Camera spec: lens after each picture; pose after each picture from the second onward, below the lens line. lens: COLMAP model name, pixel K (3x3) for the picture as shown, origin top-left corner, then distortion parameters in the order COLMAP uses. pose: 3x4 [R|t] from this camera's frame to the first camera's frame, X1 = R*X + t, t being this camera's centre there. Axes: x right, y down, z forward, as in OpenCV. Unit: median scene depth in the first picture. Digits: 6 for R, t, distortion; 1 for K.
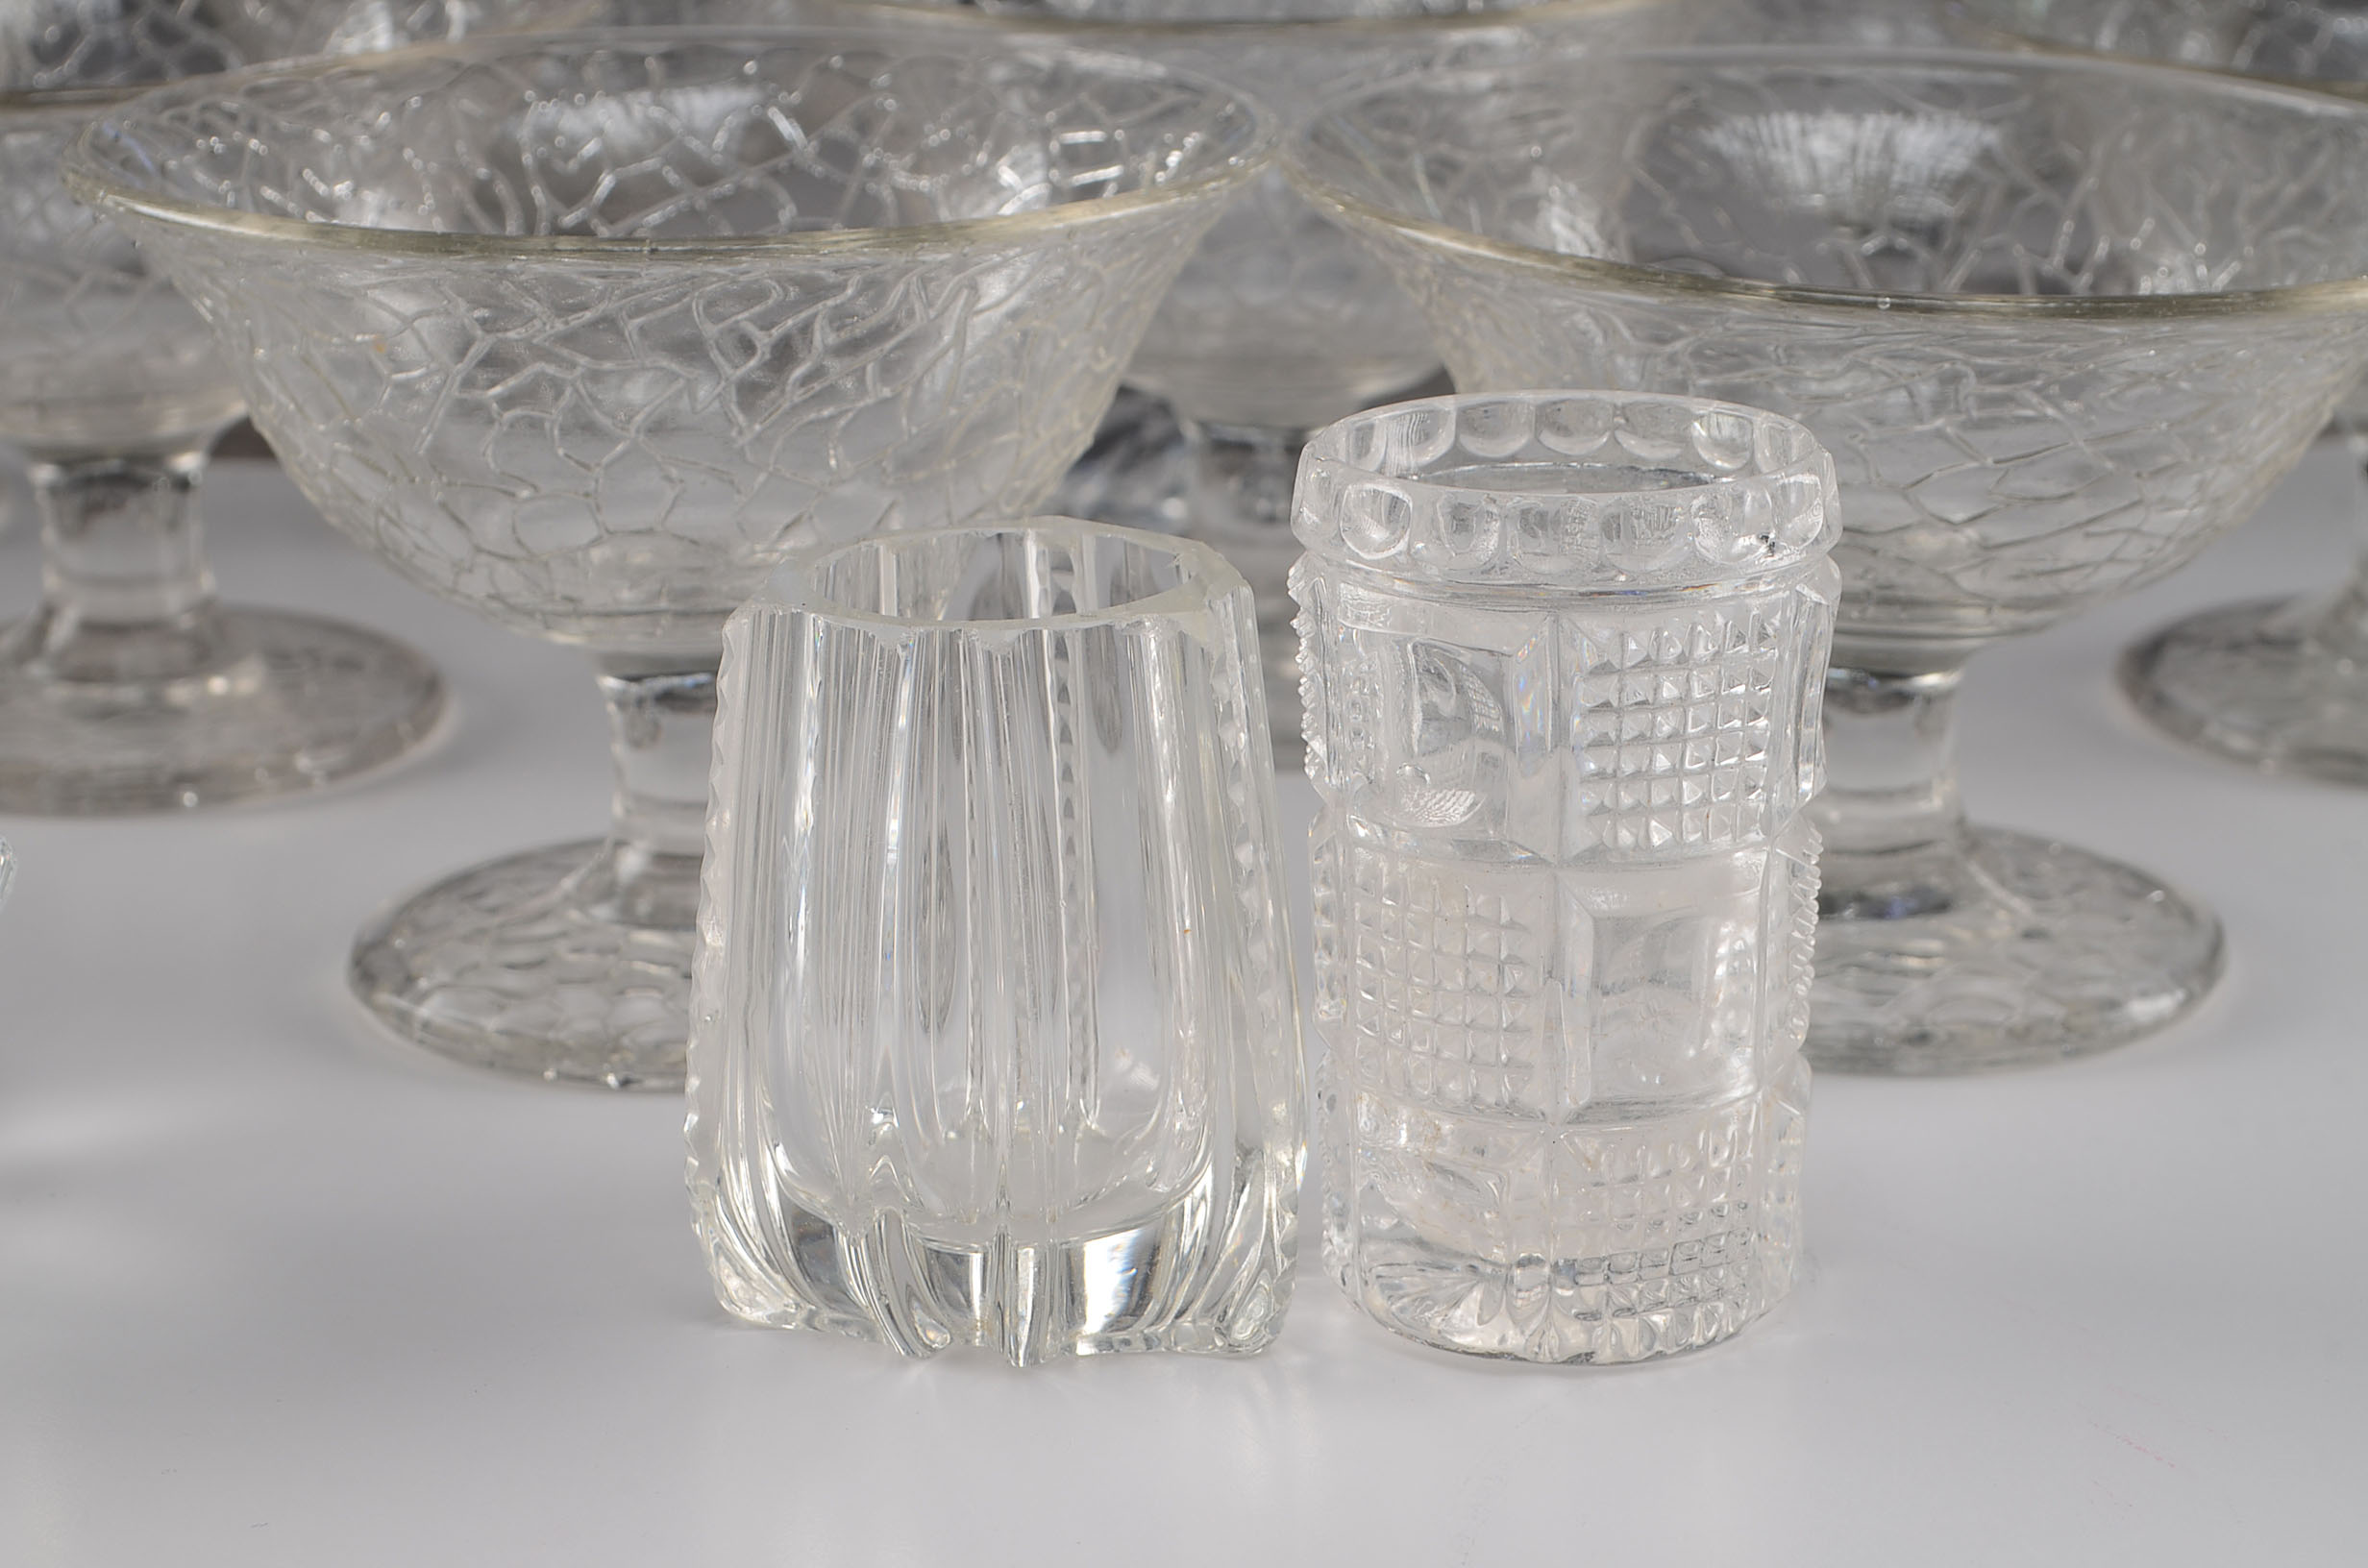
lens RADIAL K [[6135.9, 0, 1184.0], [0, 6135.9, 784.0], [0, 0, 1]] dist [0.649848, -9.955955]
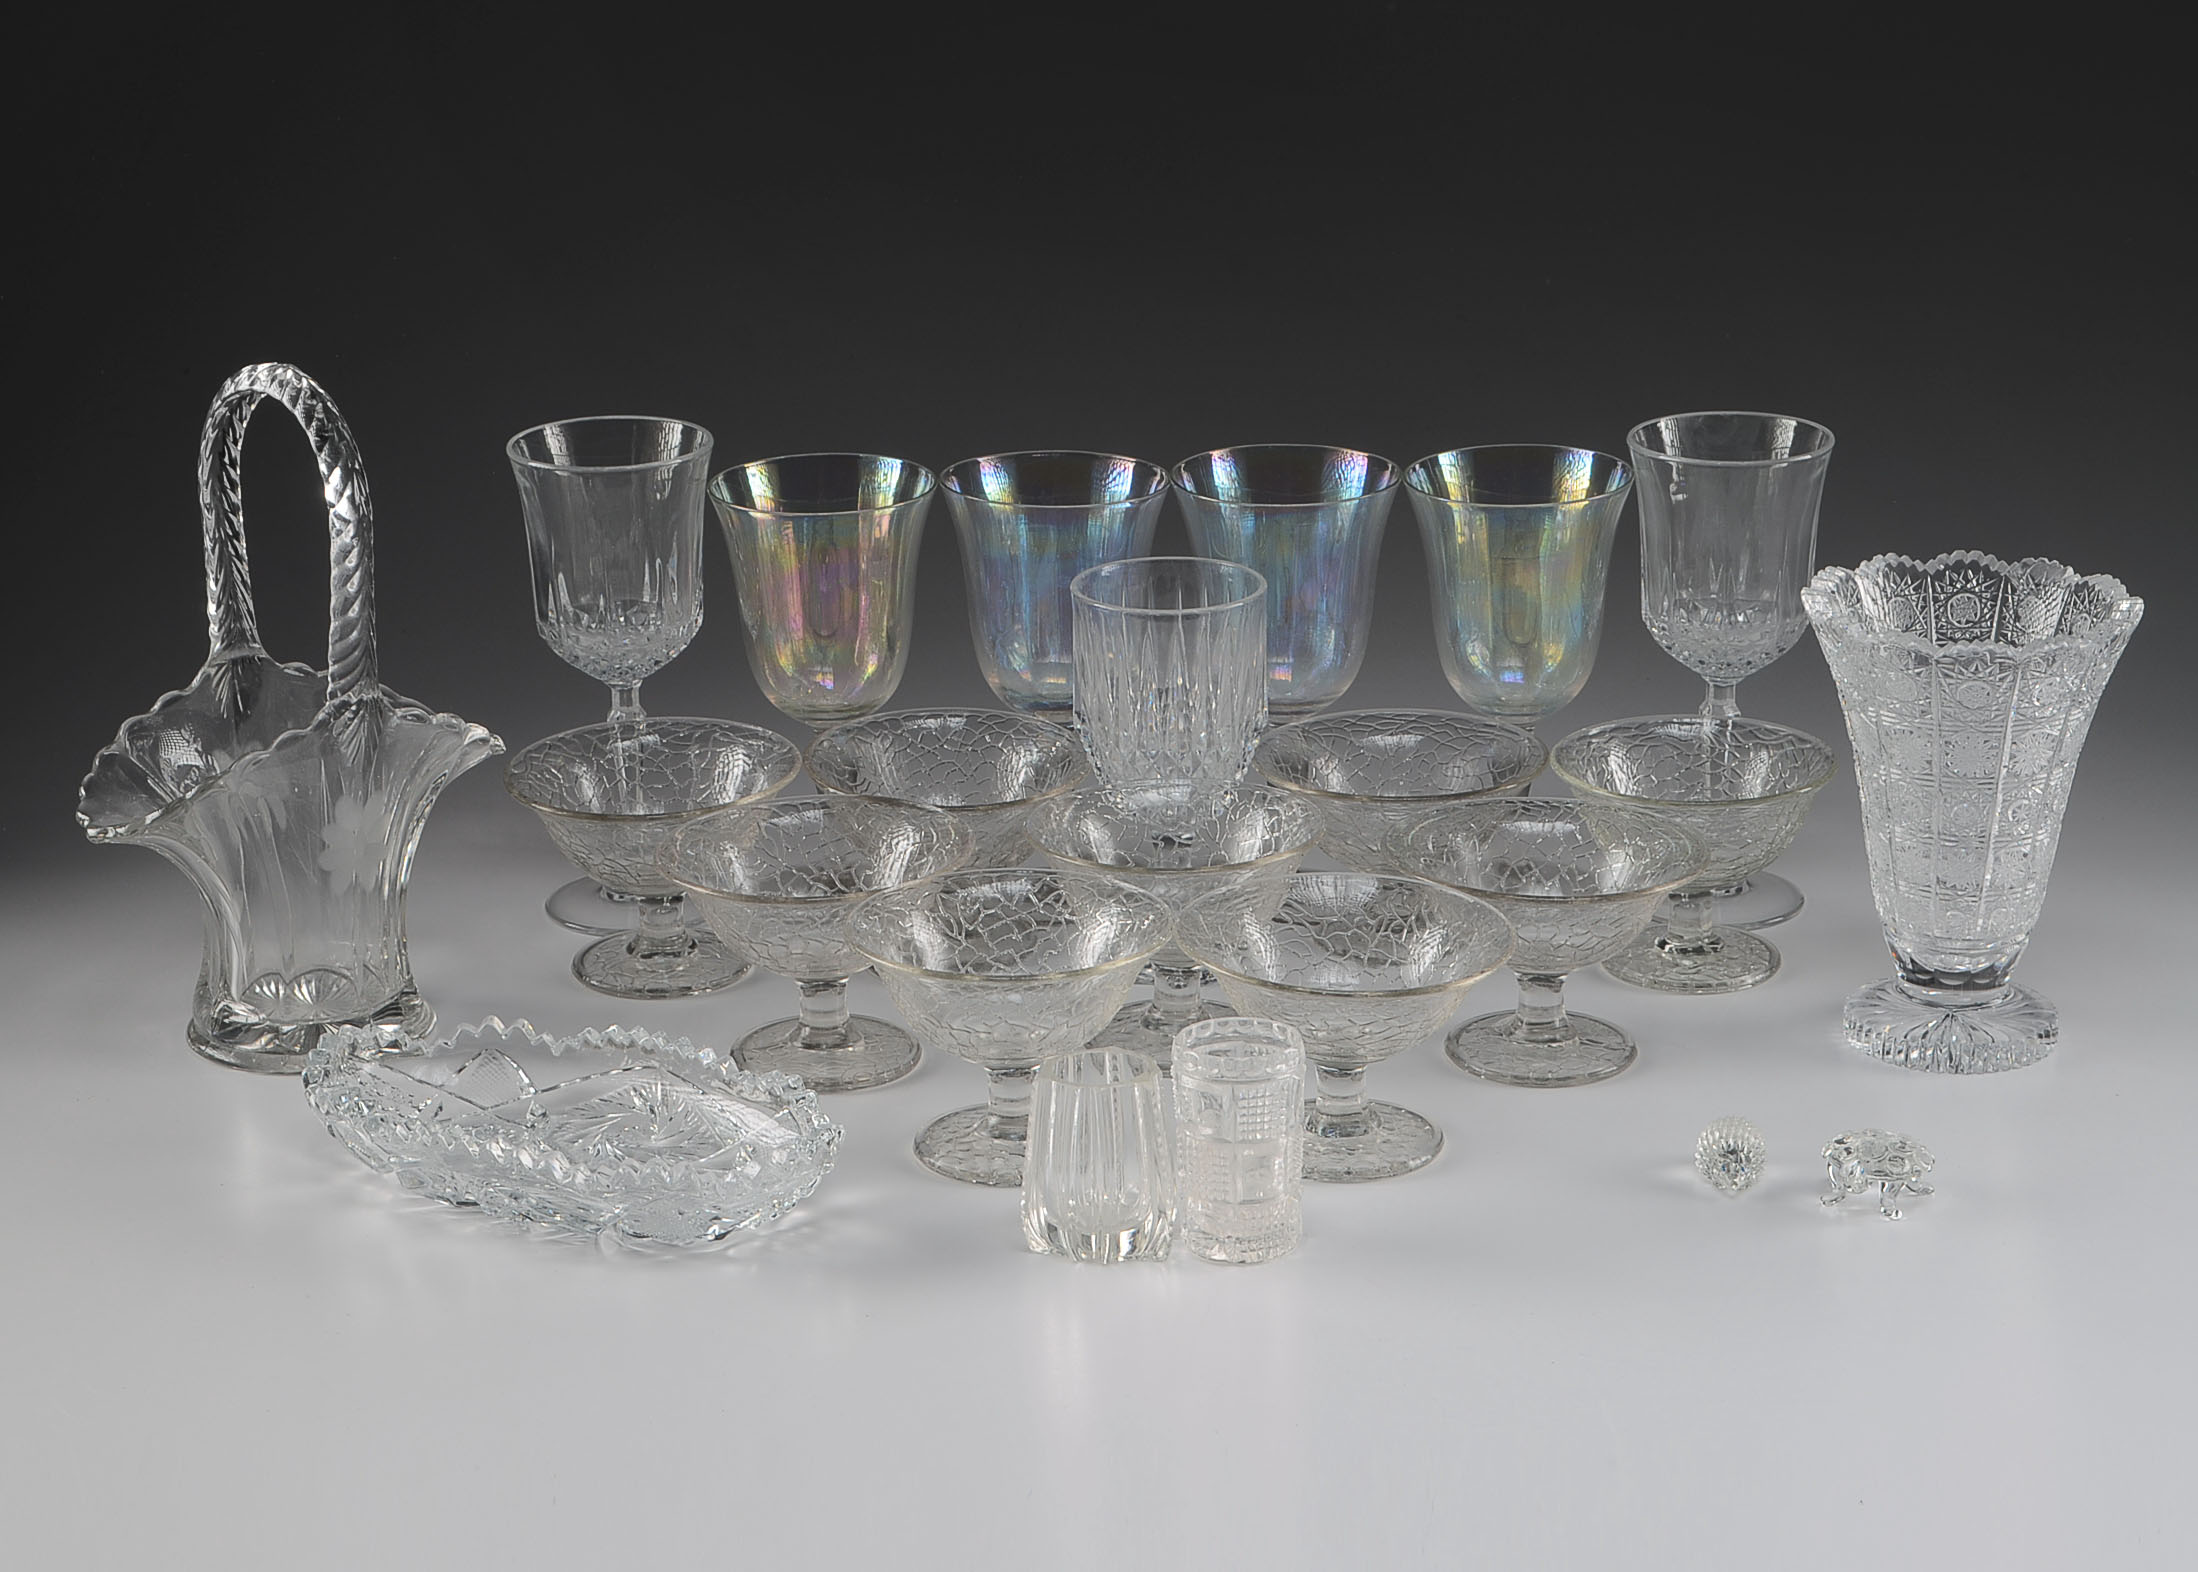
lens RADIAL K [[4242.4, 0, 1099.0], [0, 4242.4, 786.0], [0, 0, 1]] dist [0.034038, -0.074199]
pose [[0.999813, 0.000971, -0.019300, 0.022414], [-0.001274, 0.999876, -0.015680, -0.169955], [0.019283, 0.015701, 0.999691, -1.736451]]
